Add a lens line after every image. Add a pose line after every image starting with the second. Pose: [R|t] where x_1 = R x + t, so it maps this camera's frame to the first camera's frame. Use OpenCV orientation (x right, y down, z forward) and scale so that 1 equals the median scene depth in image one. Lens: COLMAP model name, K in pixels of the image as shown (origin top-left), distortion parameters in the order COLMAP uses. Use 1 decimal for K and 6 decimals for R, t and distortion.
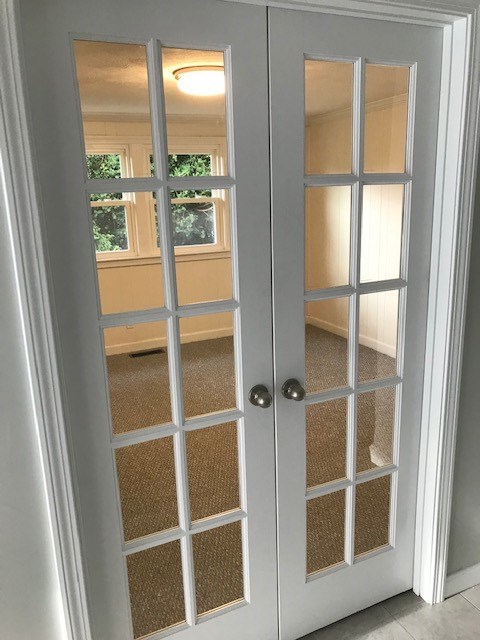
lens RADIAL K [[525.0, 0, 239.9], [0, 525.0, 320.3], [0, 0, 1]] dist [0.025737, -0.022285]
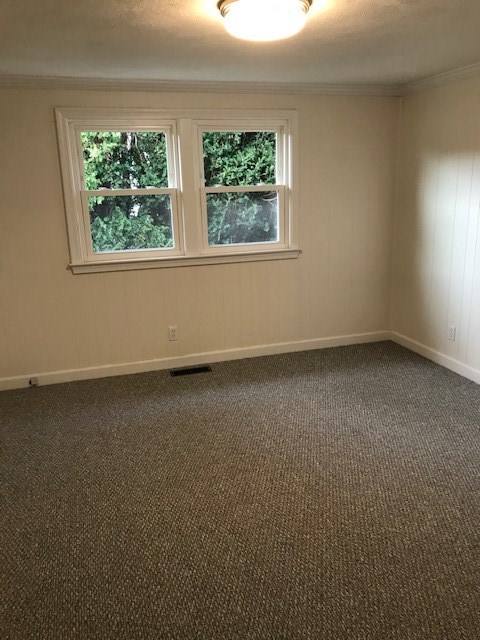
lens RADIAL K [[525.0, 0, 241.3], [0, 525.0, 323.7], [0, 0, 1]] dist [0.025737, -0.022285]
pose [[0.991270, 0.037969, -0.126264, 0.004201], [-0.034503, 0.998968, 0.029531, -0.029345], [0.127255, -0.024916, 0.991557, 0.128922]]
